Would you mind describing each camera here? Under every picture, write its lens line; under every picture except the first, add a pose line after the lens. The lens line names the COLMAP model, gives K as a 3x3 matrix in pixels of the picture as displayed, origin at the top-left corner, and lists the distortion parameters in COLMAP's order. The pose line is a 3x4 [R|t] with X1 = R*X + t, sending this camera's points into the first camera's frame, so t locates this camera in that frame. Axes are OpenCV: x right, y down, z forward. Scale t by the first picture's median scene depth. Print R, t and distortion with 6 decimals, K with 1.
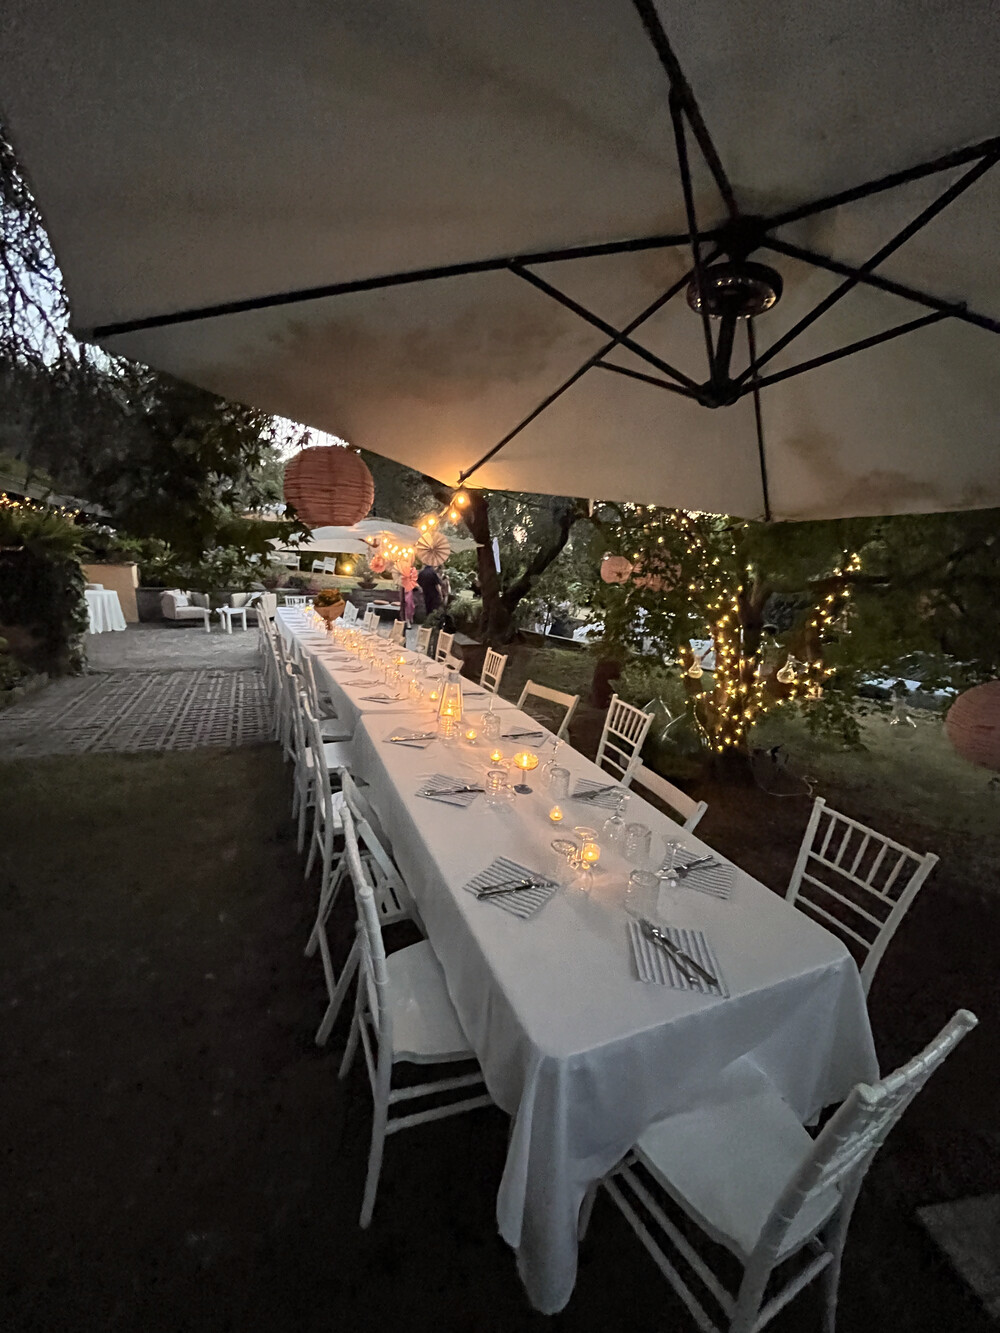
lens RADIAL K [[537.8, 0, 500.9], [0, 537.8, 668.0], [0, 0, 1]] dist [-0.002067, -0.000050]
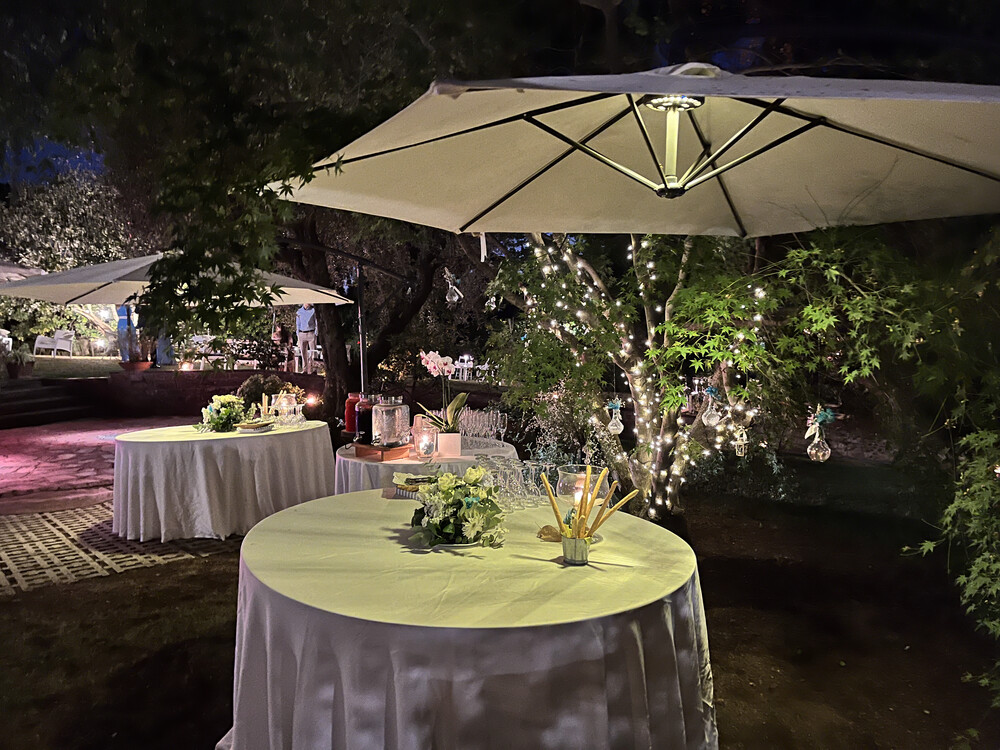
lens RADIAL K [[750.8, 0, 497.8], [0, 750.8, 374.1], [0, 0, 1]] dist [0.000852, -0.002267]
pose [[0.969645, -0.079303, 0.231299, -0.102175], [0.105487, 0.989060, -0.103111, 0.028044], [-0.220591, 0.124380, 0.967403, -0.156809]]
